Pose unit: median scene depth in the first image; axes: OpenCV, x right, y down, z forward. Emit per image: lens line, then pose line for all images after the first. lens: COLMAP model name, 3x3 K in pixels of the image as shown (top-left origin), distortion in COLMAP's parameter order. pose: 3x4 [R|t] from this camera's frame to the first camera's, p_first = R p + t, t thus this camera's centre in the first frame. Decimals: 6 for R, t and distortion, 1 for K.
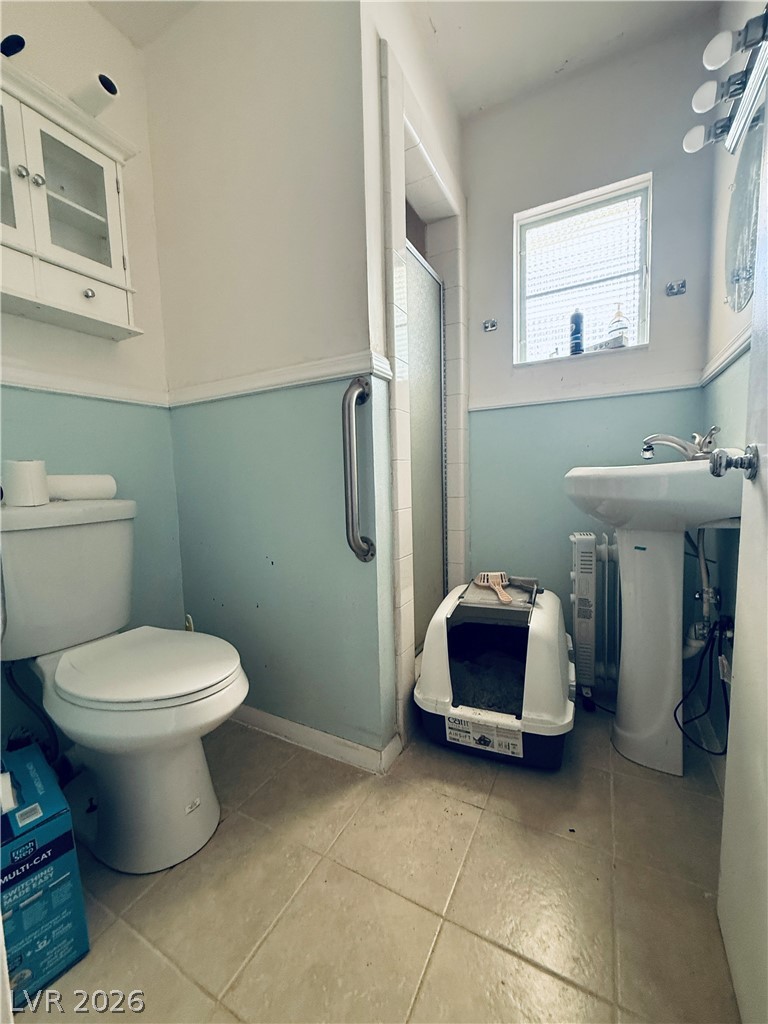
lens RADIAL K [[407.3, 0, 386.8], [0, 407.3, 510.5], [0, 0, 1]] dist [0.000182, -0.000505]
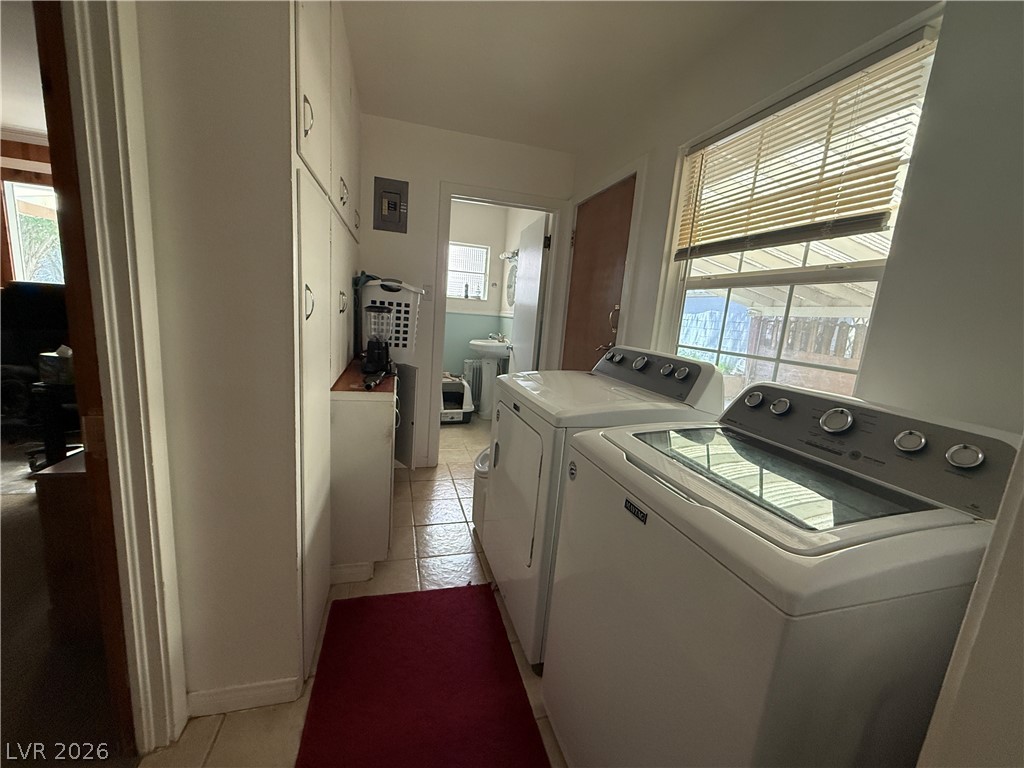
lens RADIAL K [[407.3, 0, 512.7], [0, 407.3, 385.8], [0, 0, 1]] dist [0.000182, -0.000505]
pose [[0.718698, -0.038213, 0.694271, -1.518392], [-0.041610, 0.994335, 0.097804, -0.068917], [-0.694076, -0.099180, 0.713037, -1.546646]]
